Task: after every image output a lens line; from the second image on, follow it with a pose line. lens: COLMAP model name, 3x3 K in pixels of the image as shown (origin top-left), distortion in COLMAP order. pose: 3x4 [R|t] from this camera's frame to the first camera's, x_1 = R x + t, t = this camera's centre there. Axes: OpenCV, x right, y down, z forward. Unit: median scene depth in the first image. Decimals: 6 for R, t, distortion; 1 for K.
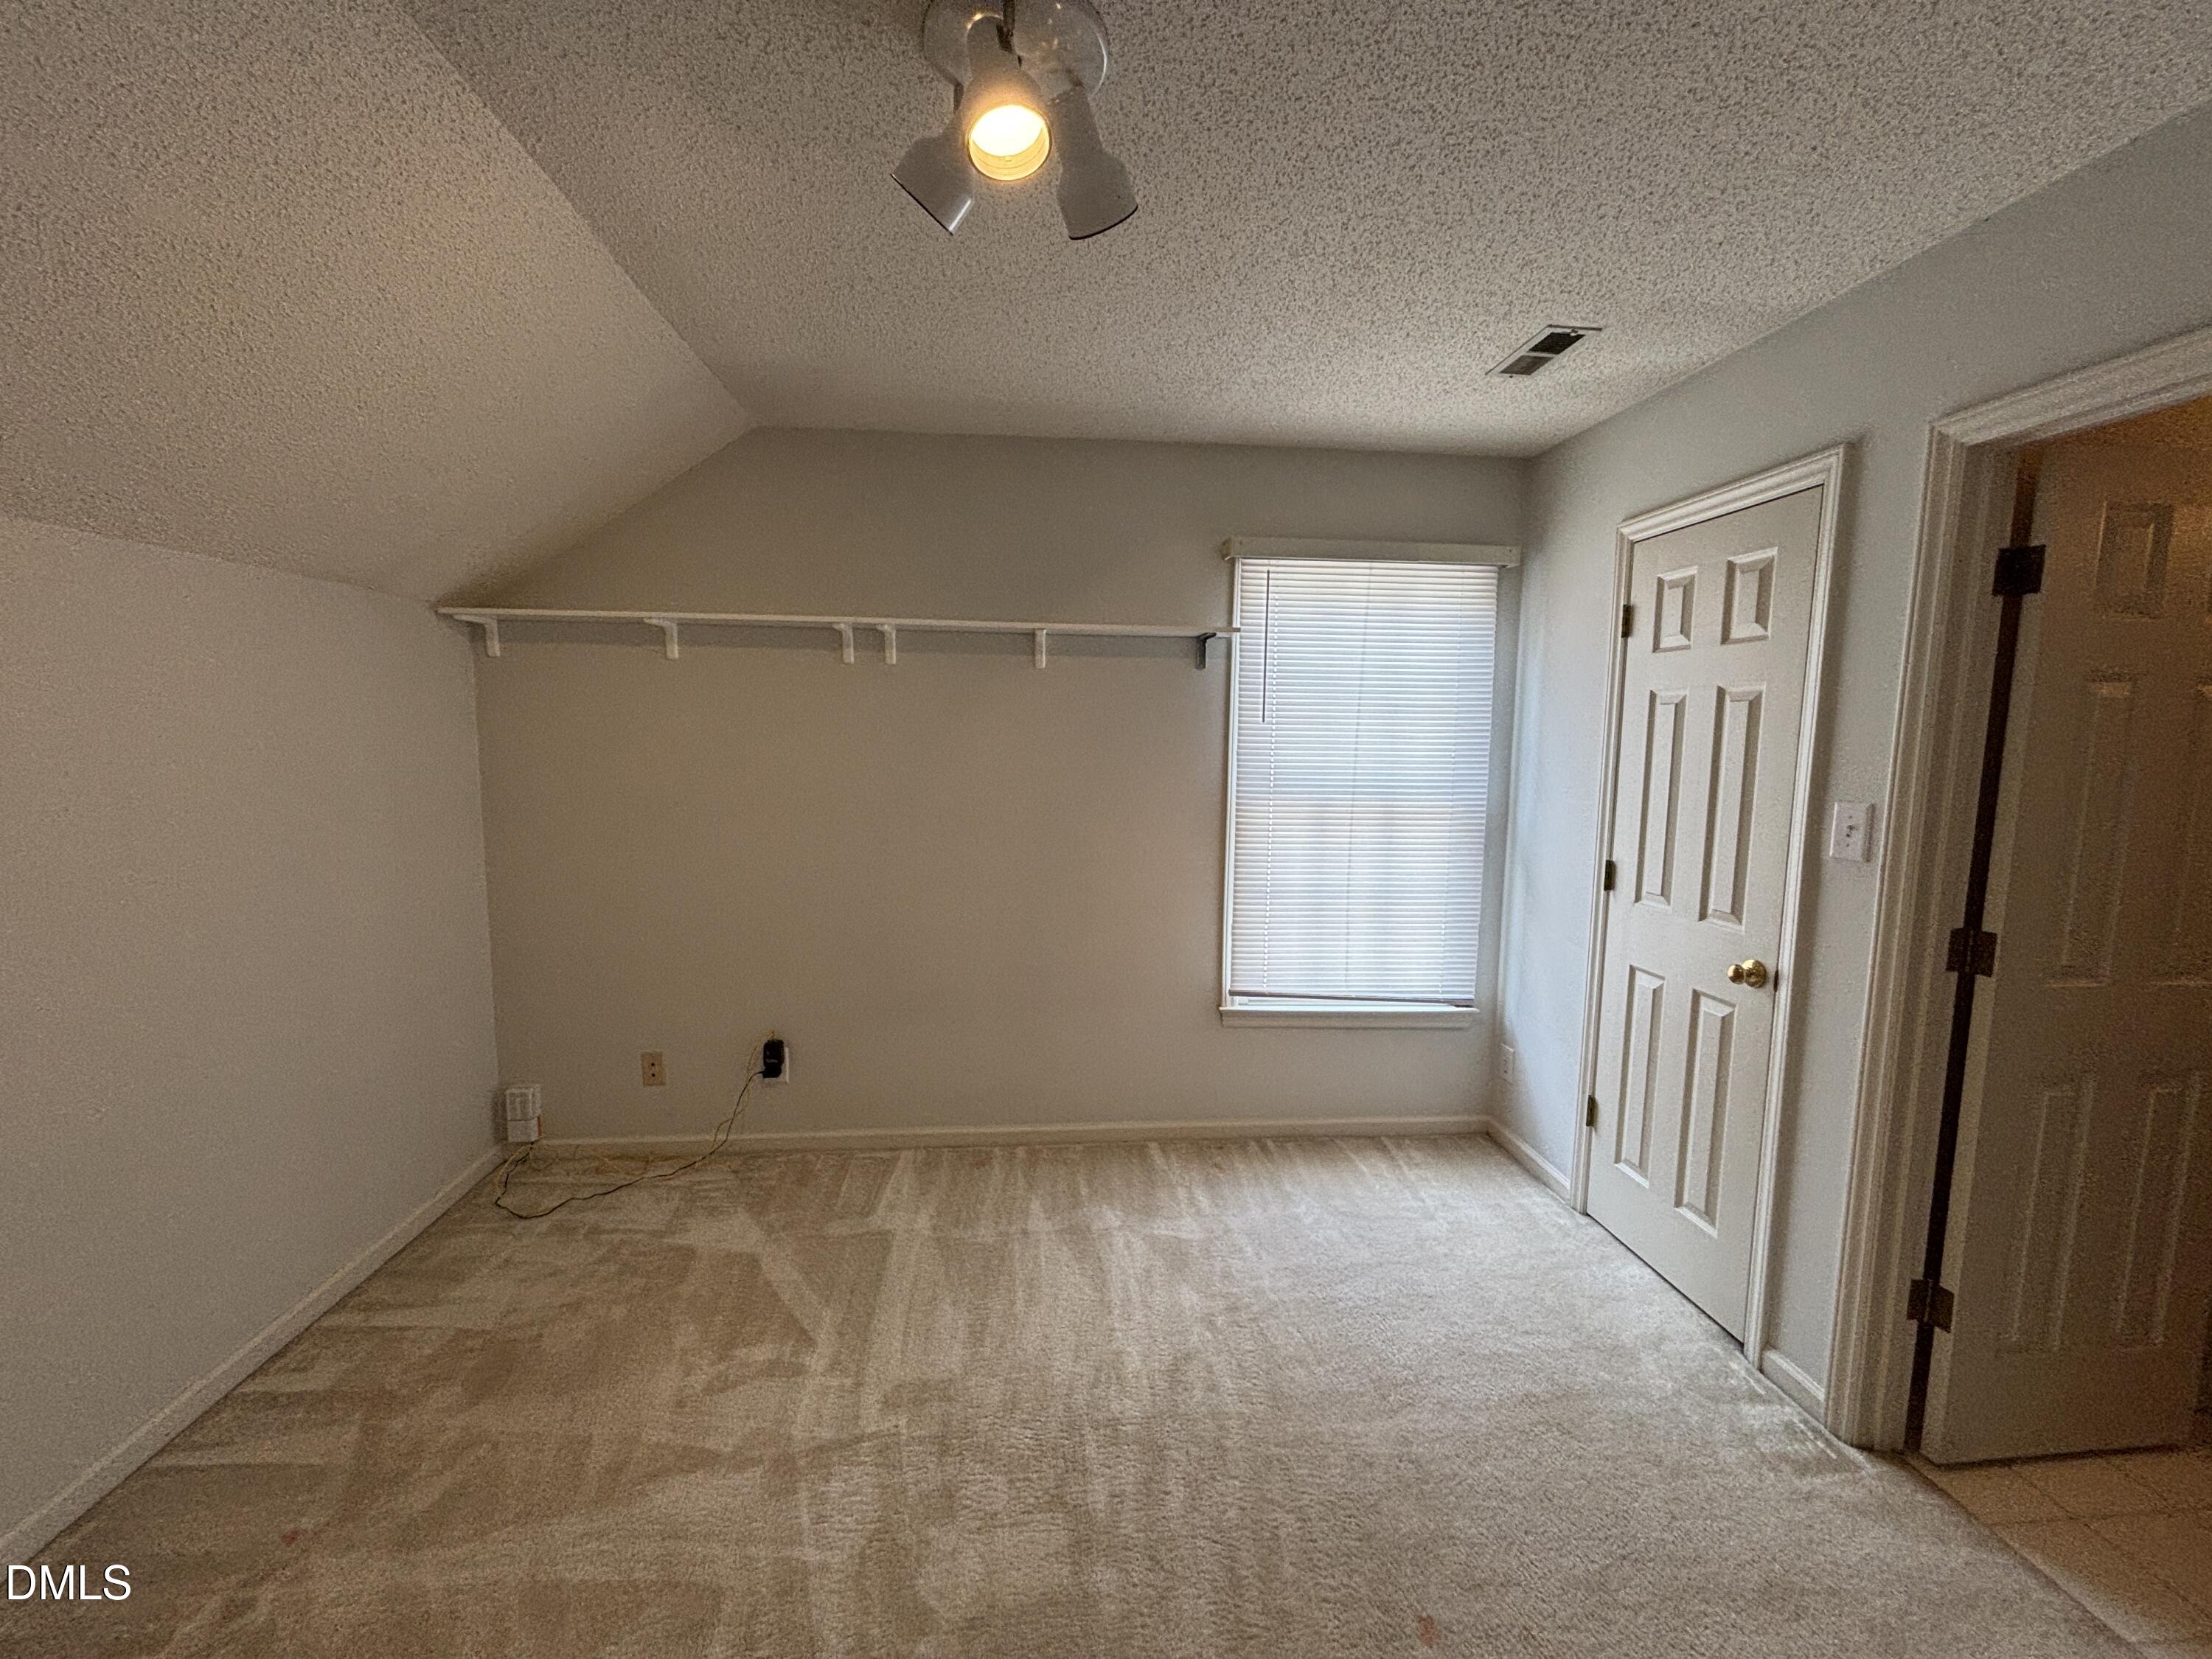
lens RADIAL K [[892.1, 0, 1106.0], [0, 892.1, 829.5], [0, 0, 1]] dist [0.001018, 0.000575]
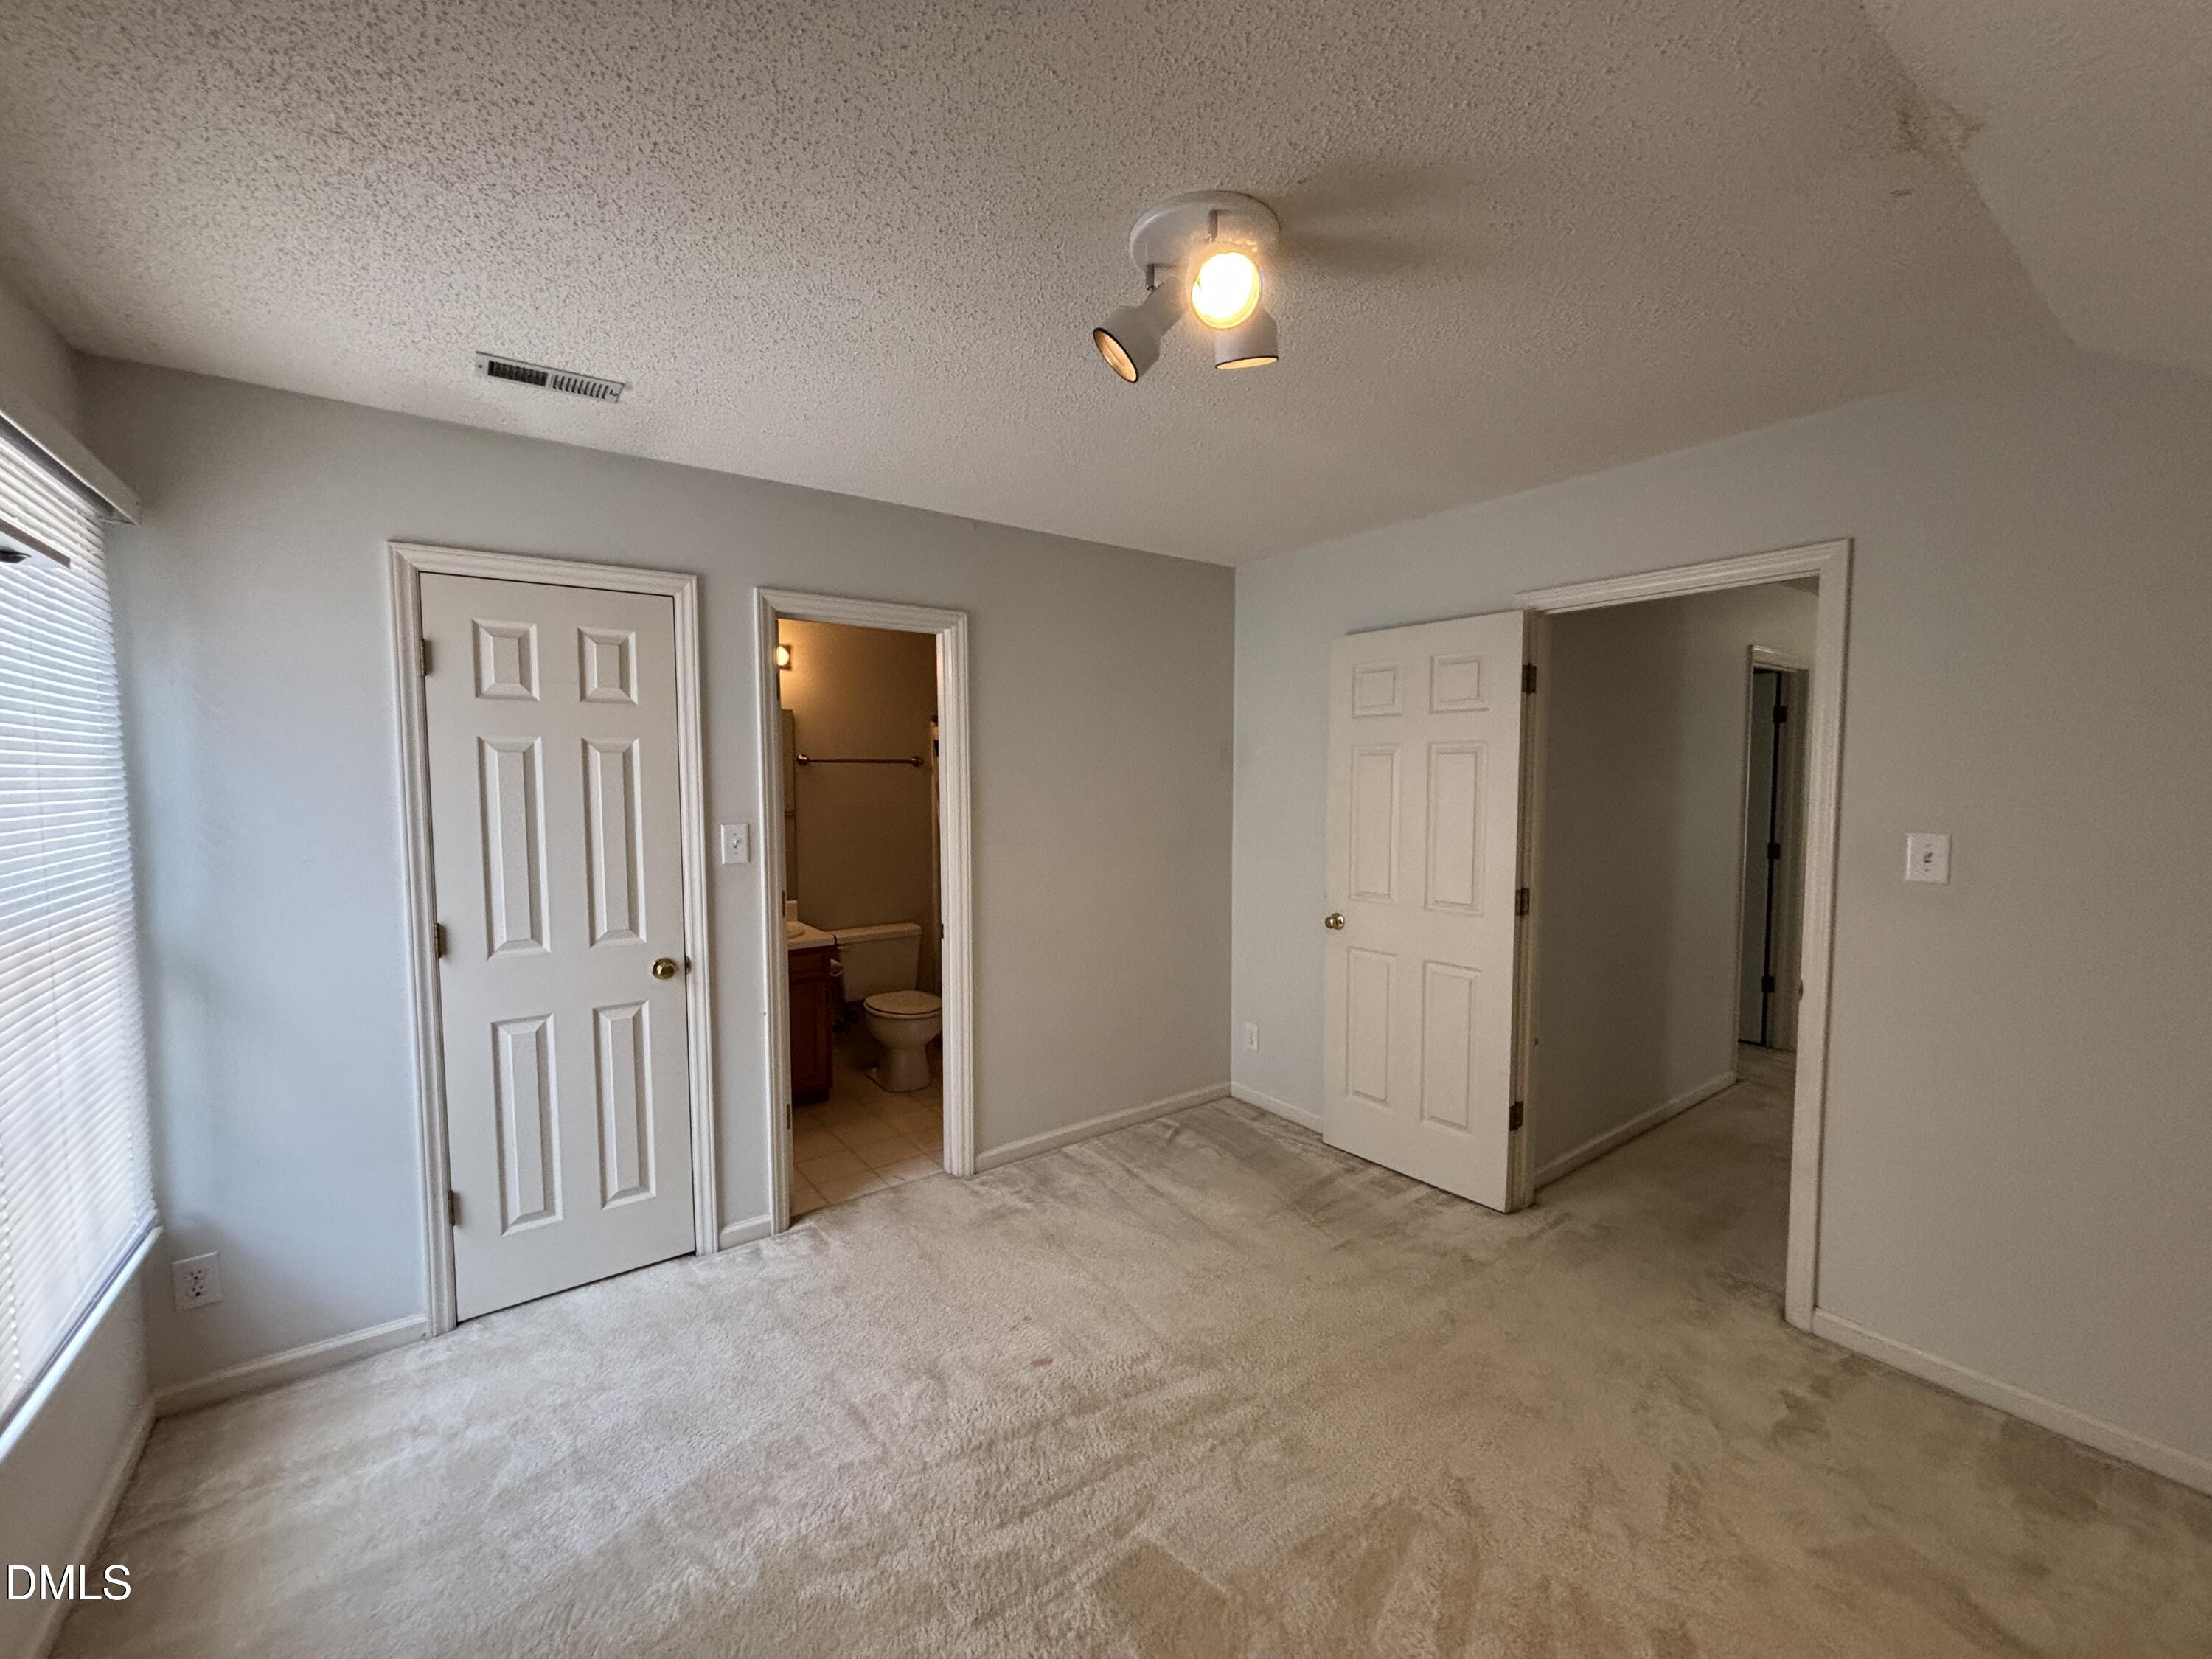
lens RADIAL K [[892.1, 0, 1106.0], [0, 892.1, 829.5], [0, 0, 1]] dist [0.001018, 0.000575]
pose [[-0.504292, -0.080481, 0.859775, -0.622941], [0.088372, 0.985610, 0.144093, -0.150500], [-0.858999, 0.148645, -0.489923, 0.999064]]
